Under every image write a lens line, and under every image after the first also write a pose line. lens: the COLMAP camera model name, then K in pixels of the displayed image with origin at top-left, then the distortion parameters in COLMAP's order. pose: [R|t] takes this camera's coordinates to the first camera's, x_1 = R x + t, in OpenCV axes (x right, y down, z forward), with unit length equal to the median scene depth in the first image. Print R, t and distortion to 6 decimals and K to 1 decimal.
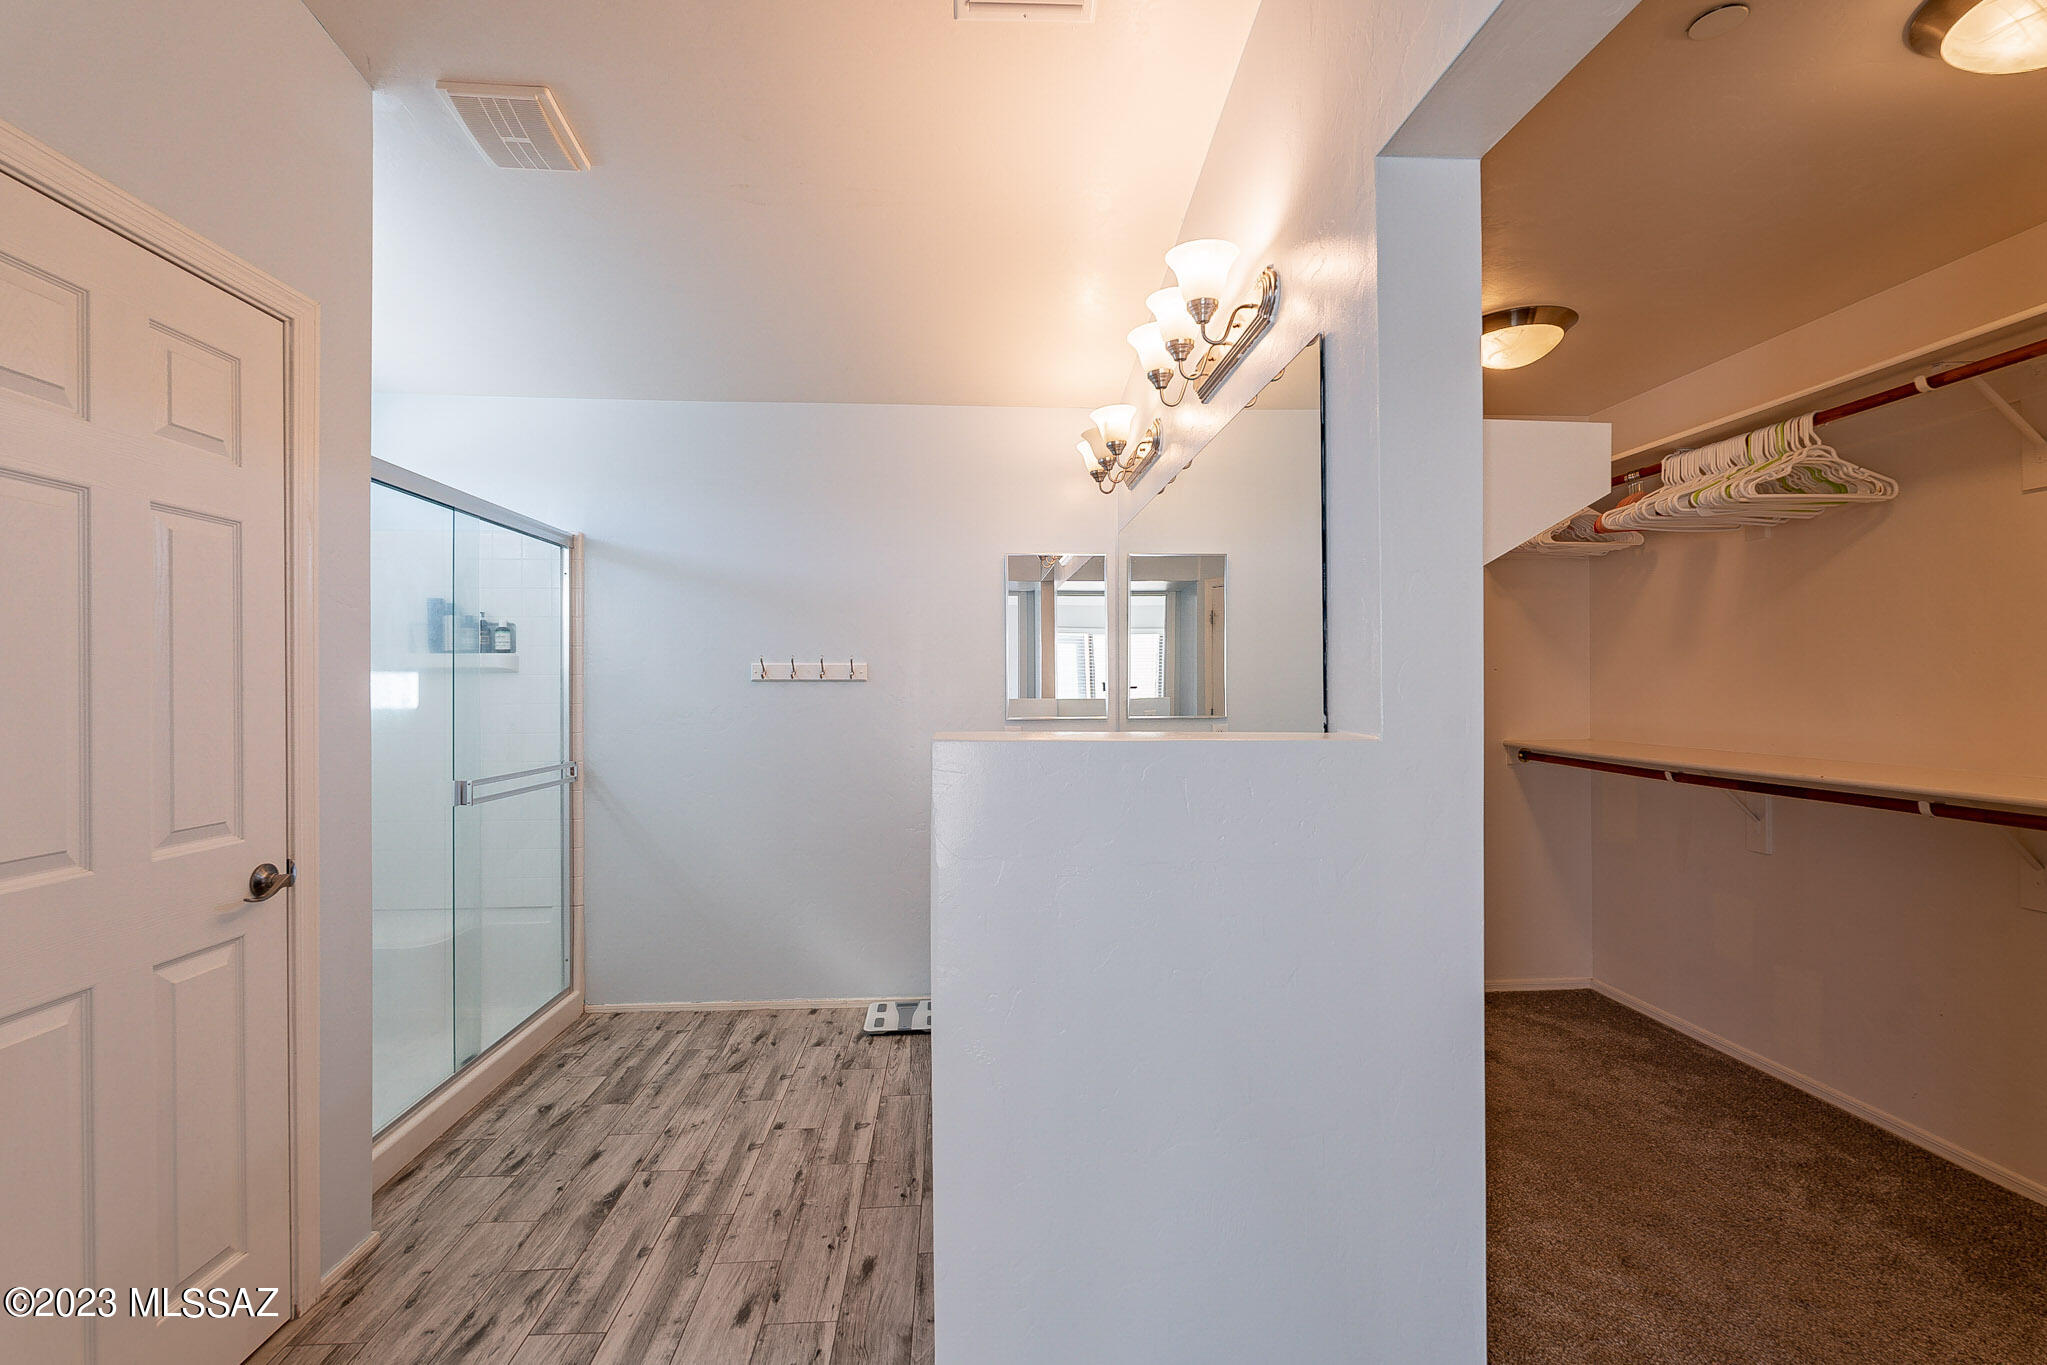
lens RADIAL K [[896.0, 0, 1023.5], [0, 896.0, 682.5], [0, 0, 1]] dist [-0.000266, -0.000698]
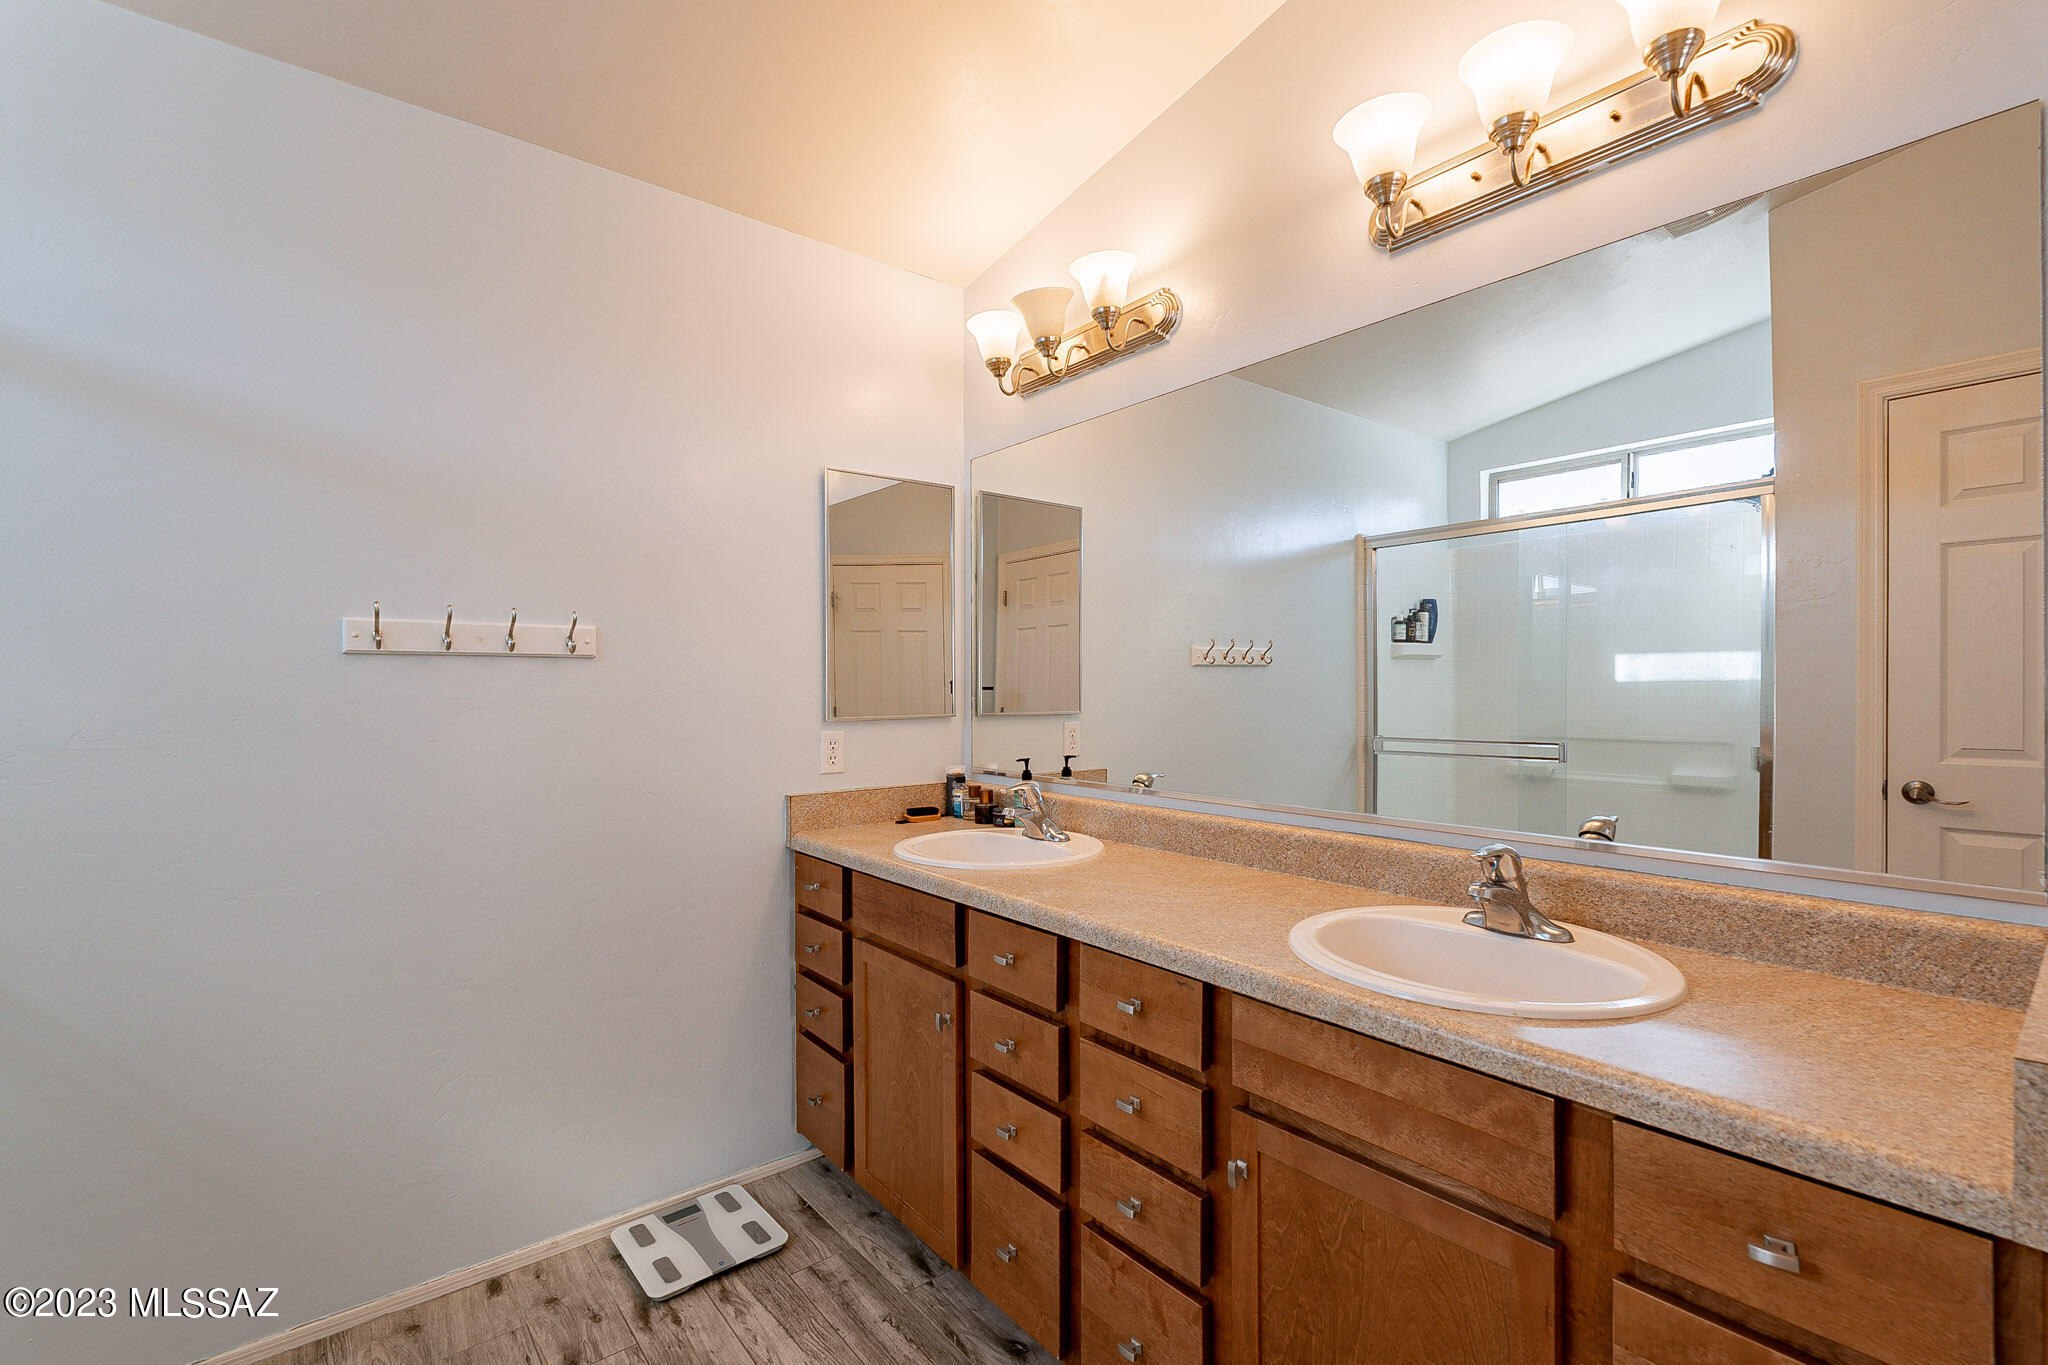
lens RADIAL K [[896.4, 0, 1024.0], [0, 896.4, 682.5], [0, 0, 1]] dist [-0.000266, -0.000698]
pose [[0.812588, 0.005161, 0.582816, -0.289151], [-0.013307, 0.999864, 0.009699, 0.004682], [-0.582686, -0.015637, 0.812547, 0.397662]]
